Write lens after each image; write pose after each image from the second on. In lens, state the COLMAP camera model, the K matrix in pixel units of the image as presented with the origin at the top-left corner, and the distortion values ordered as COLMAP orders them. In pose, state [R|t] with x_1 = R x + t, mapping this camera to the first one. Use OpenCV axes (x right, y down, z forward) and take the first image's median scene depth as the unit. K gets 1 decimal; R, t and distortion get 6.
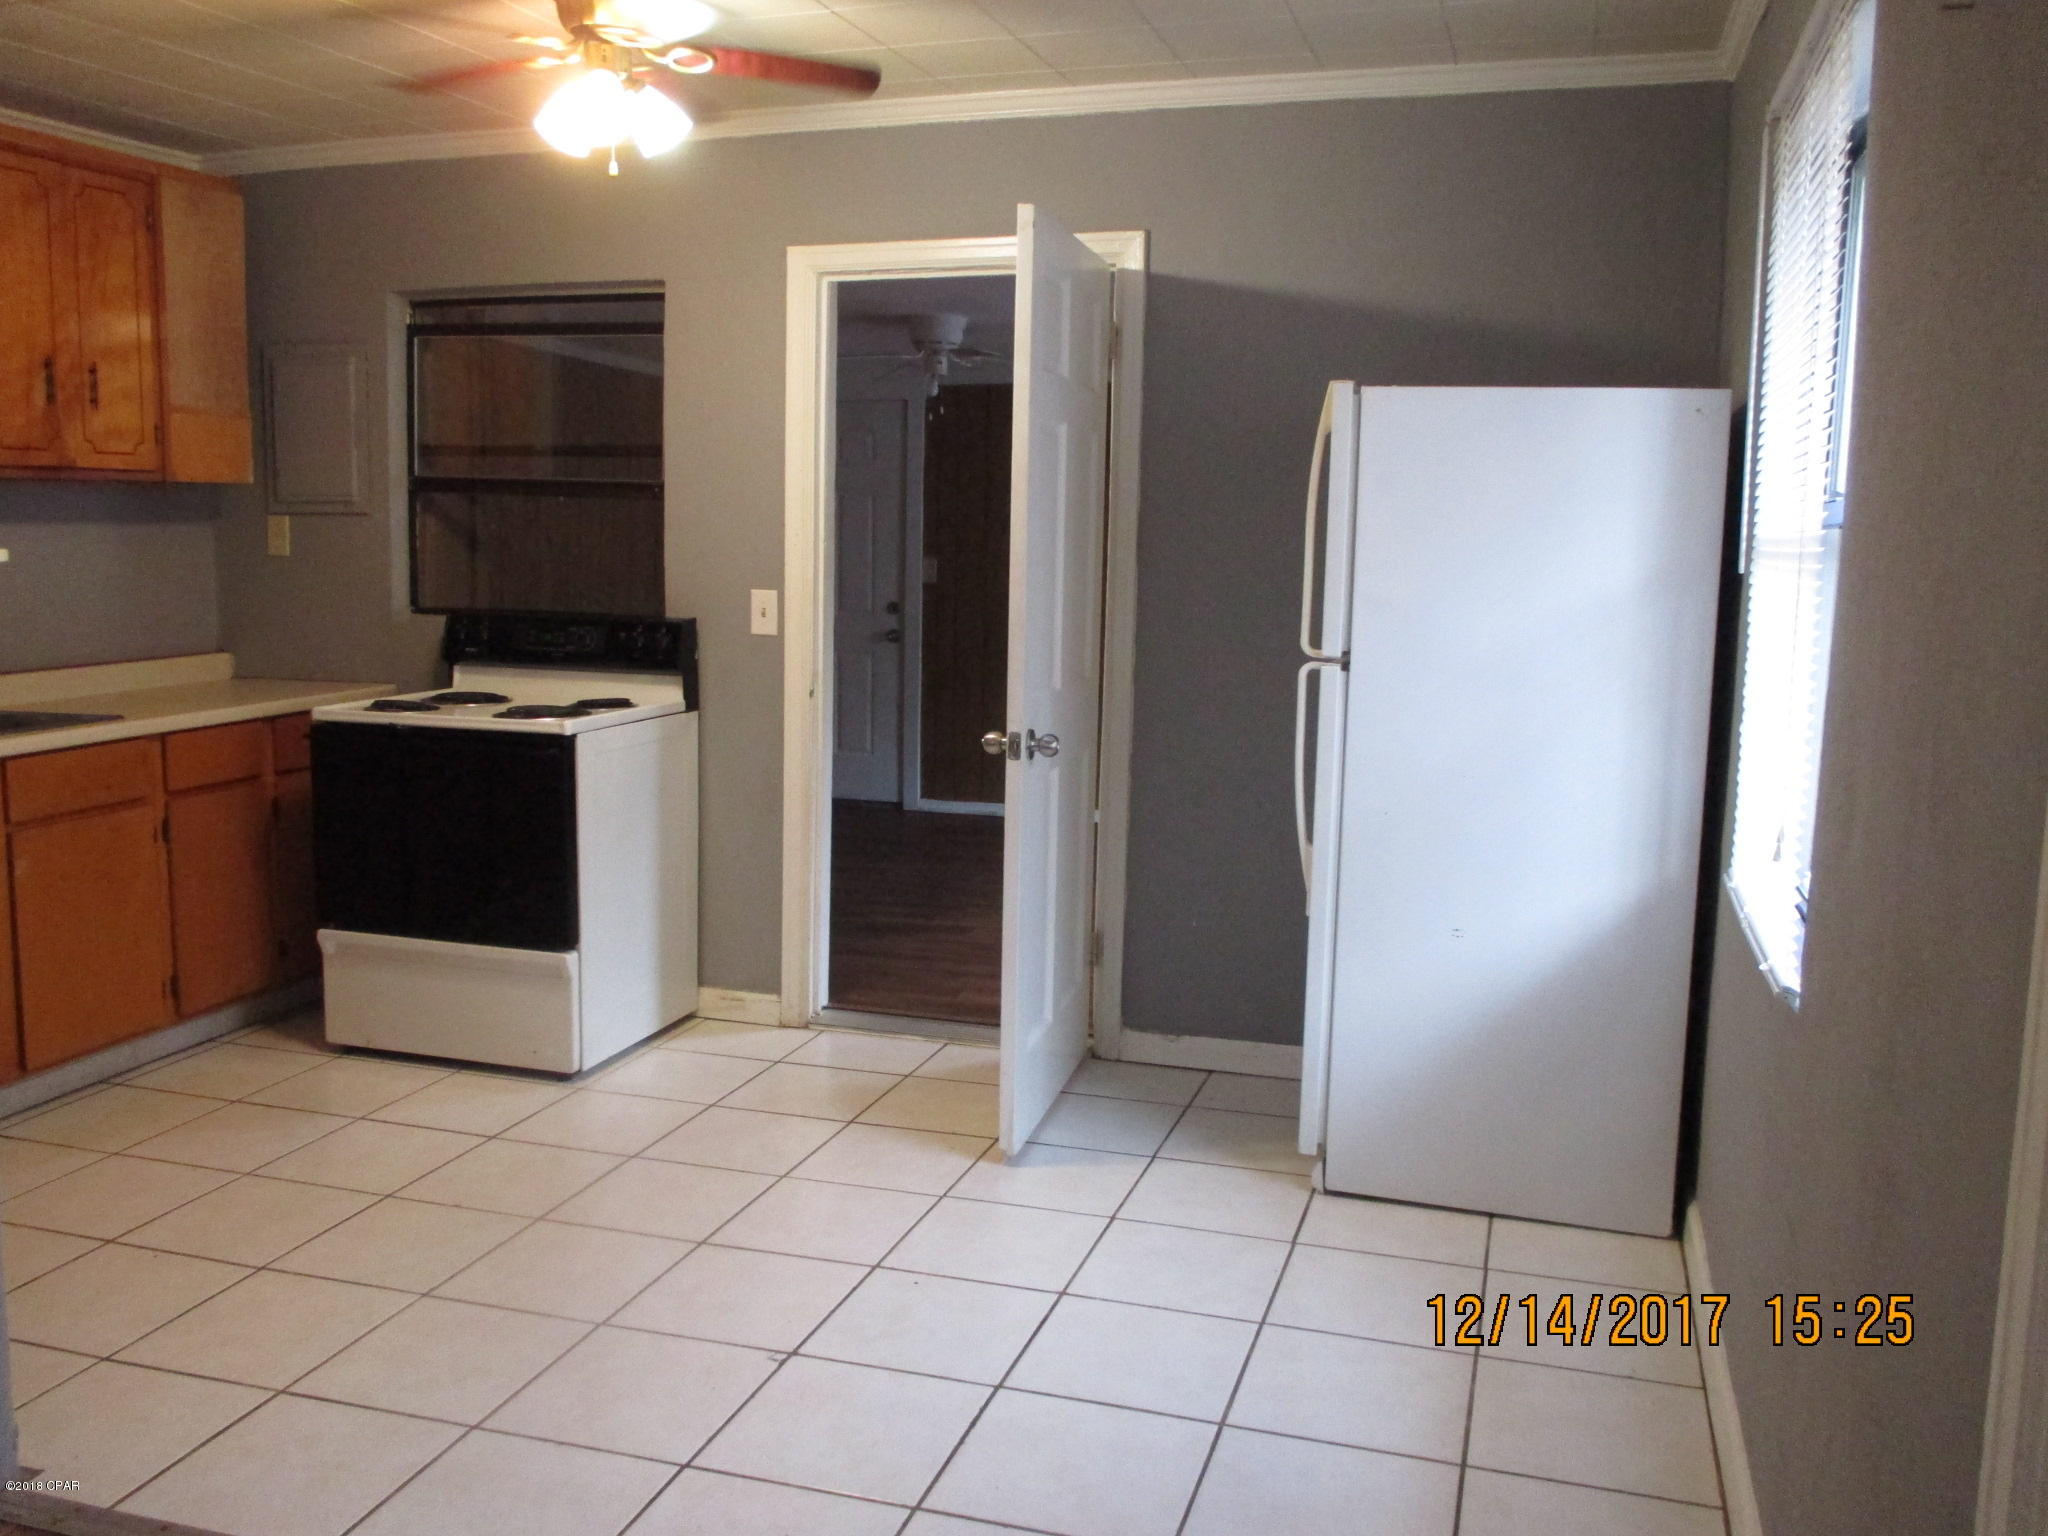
lens RADIAL K [[1726.7, 0, 1026.0], [0, 1726.7, 723.1], [0, 0, 1]] dist [-0.022420, 0.006499]
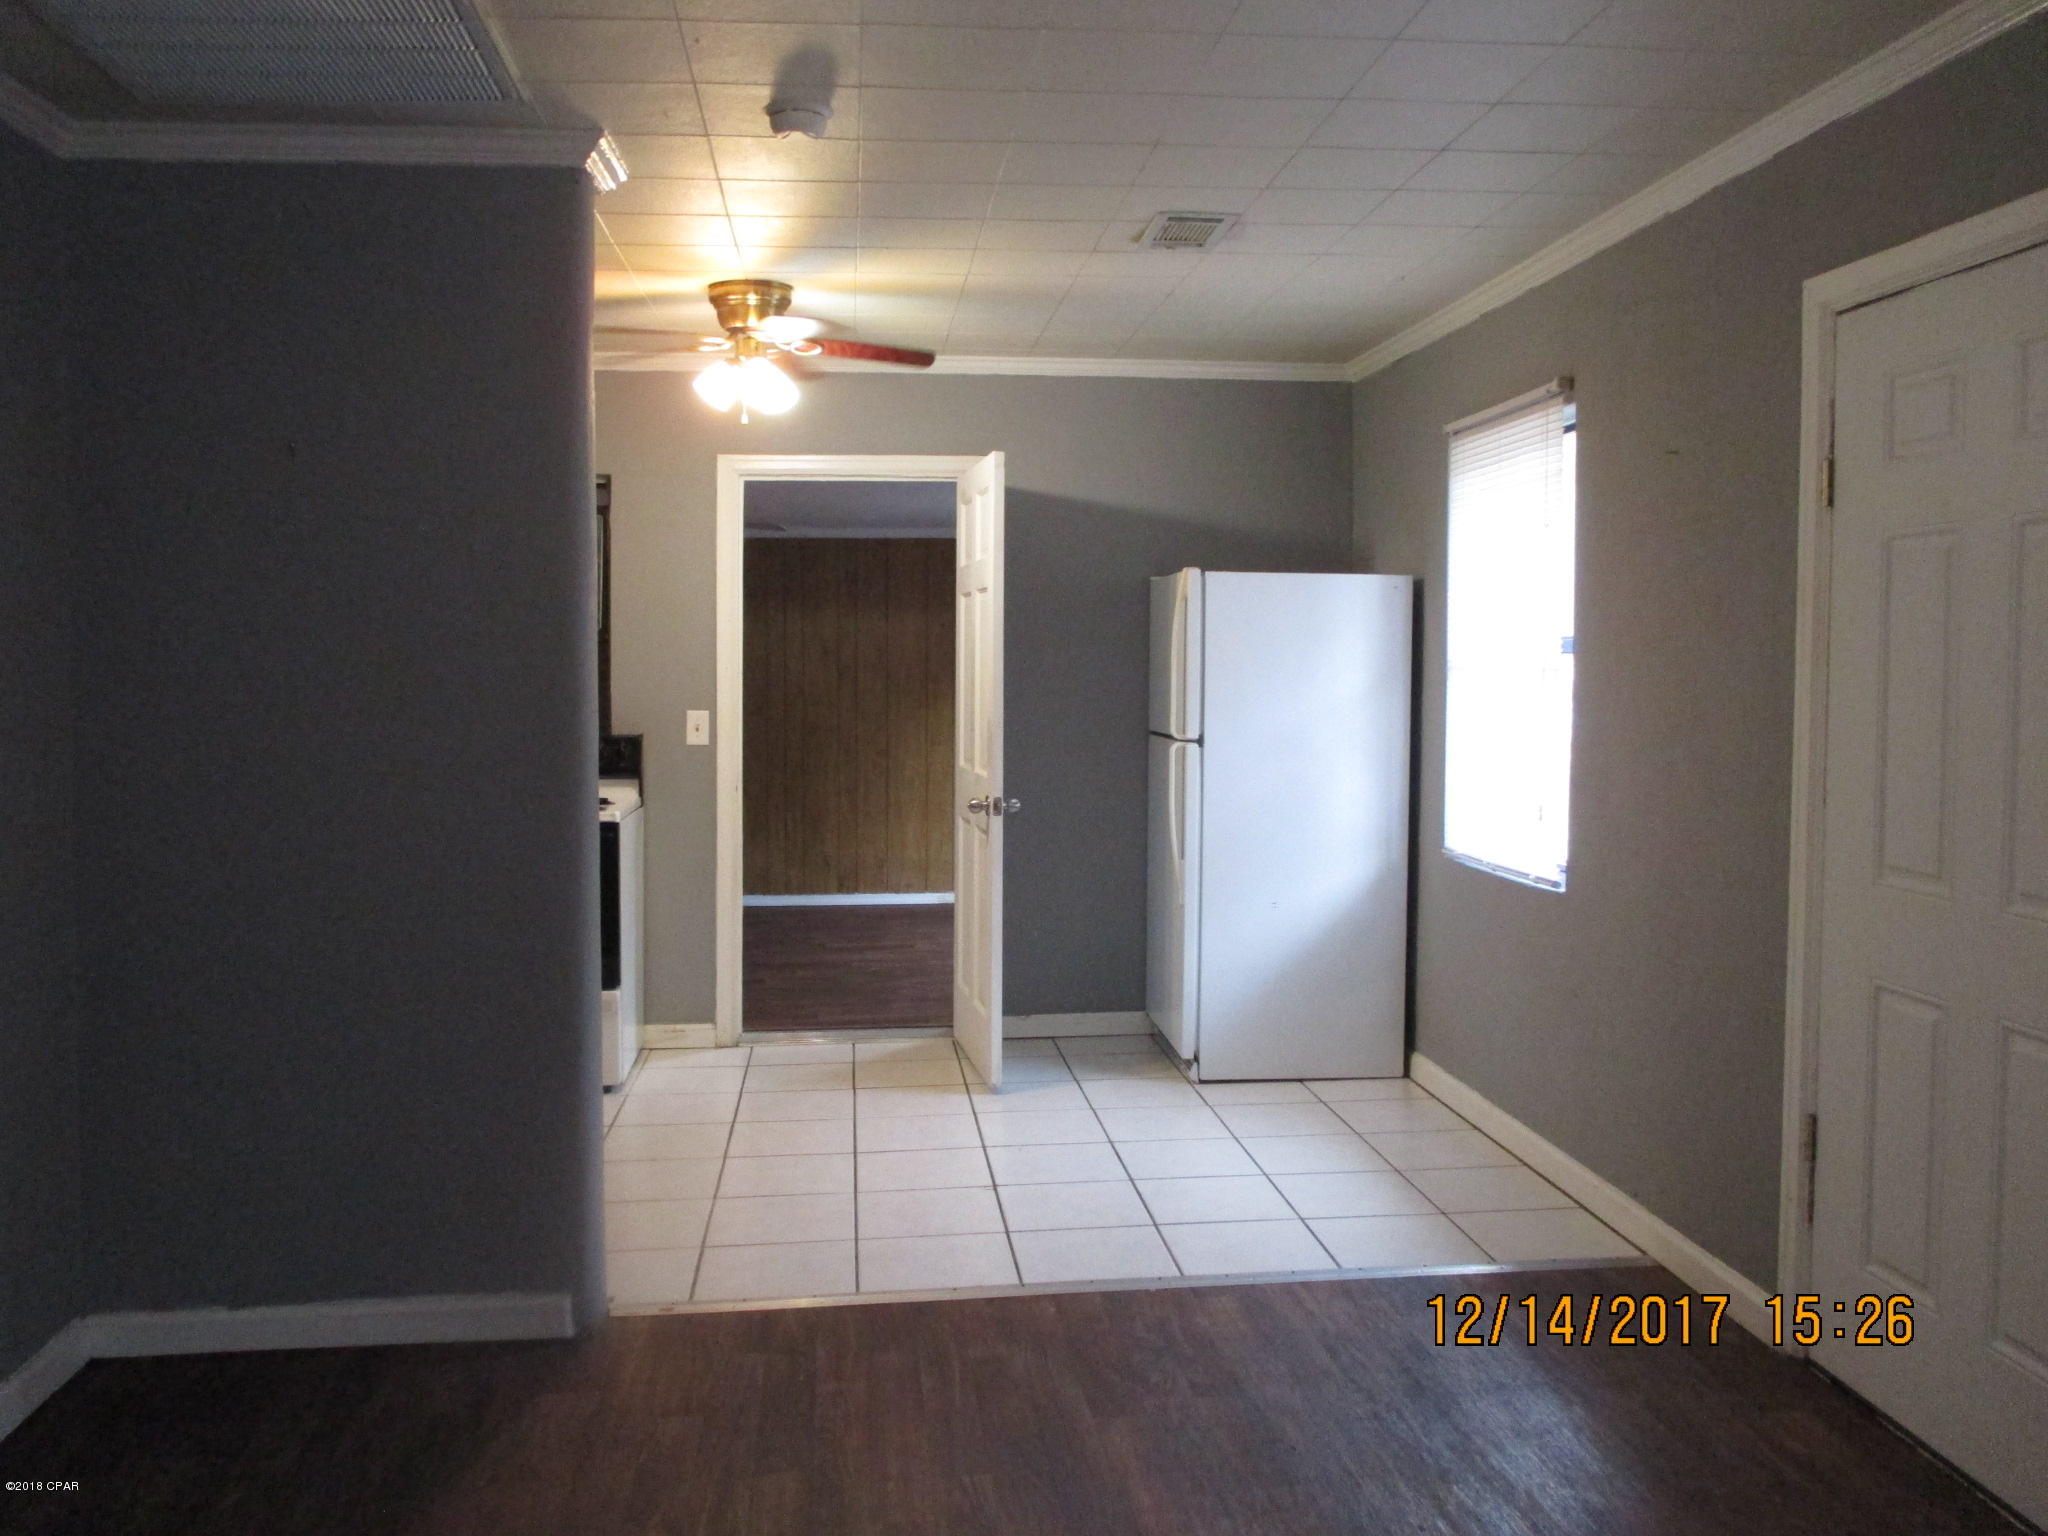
lens RADIAL K [[1726.7, 0, 1036.8], [0, 1726.7, 726.5], [0, 0, 1]] dist [-0.022420, 0.006499]
pose [[0.909792, -0.026492, 0.414217, -0.460190], [0.057867, 0.996310, -0.063379, 0.032713], [-0.411010, 0.081631, 0.907969, -0.293199]]
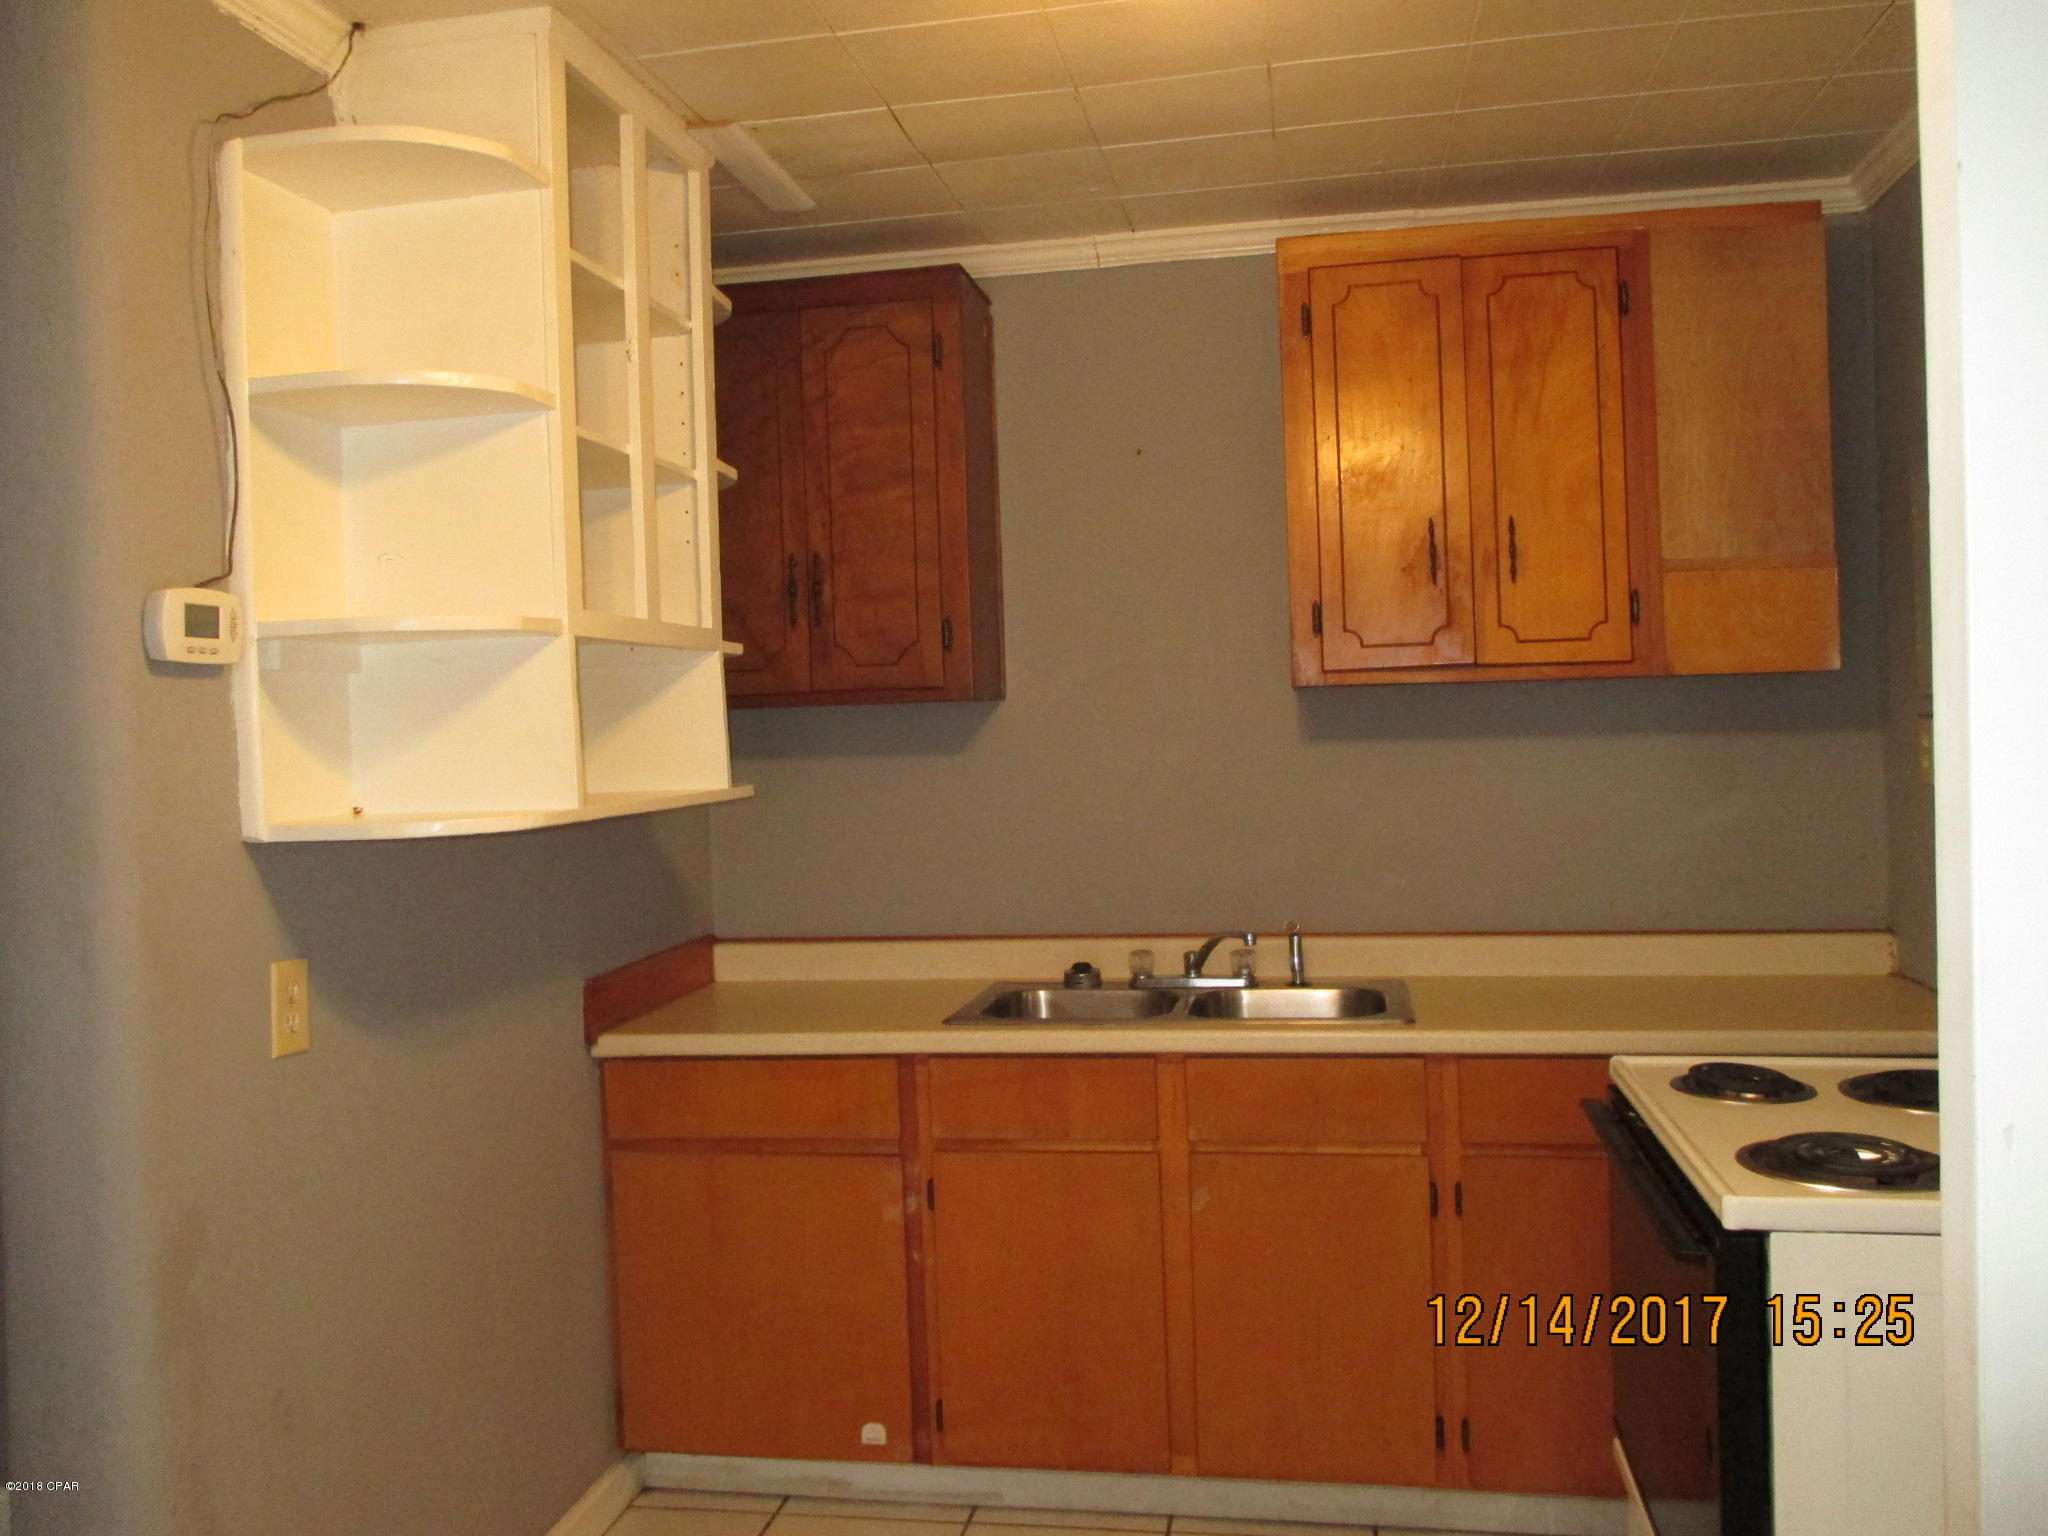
lens RADIAL K [[1726.7, 0, 1009.0], [0, 1726.7, 725.1], [0, 0, 1]] dist [-0.022420, 0.006499]
pose [[0.117045, -0.003544, -0.993120, 0.143656], [-0.089445, 0.995892, -0.014096, -0.092292], [0.989090, 0.090480, 0.116248, 0.695207]]
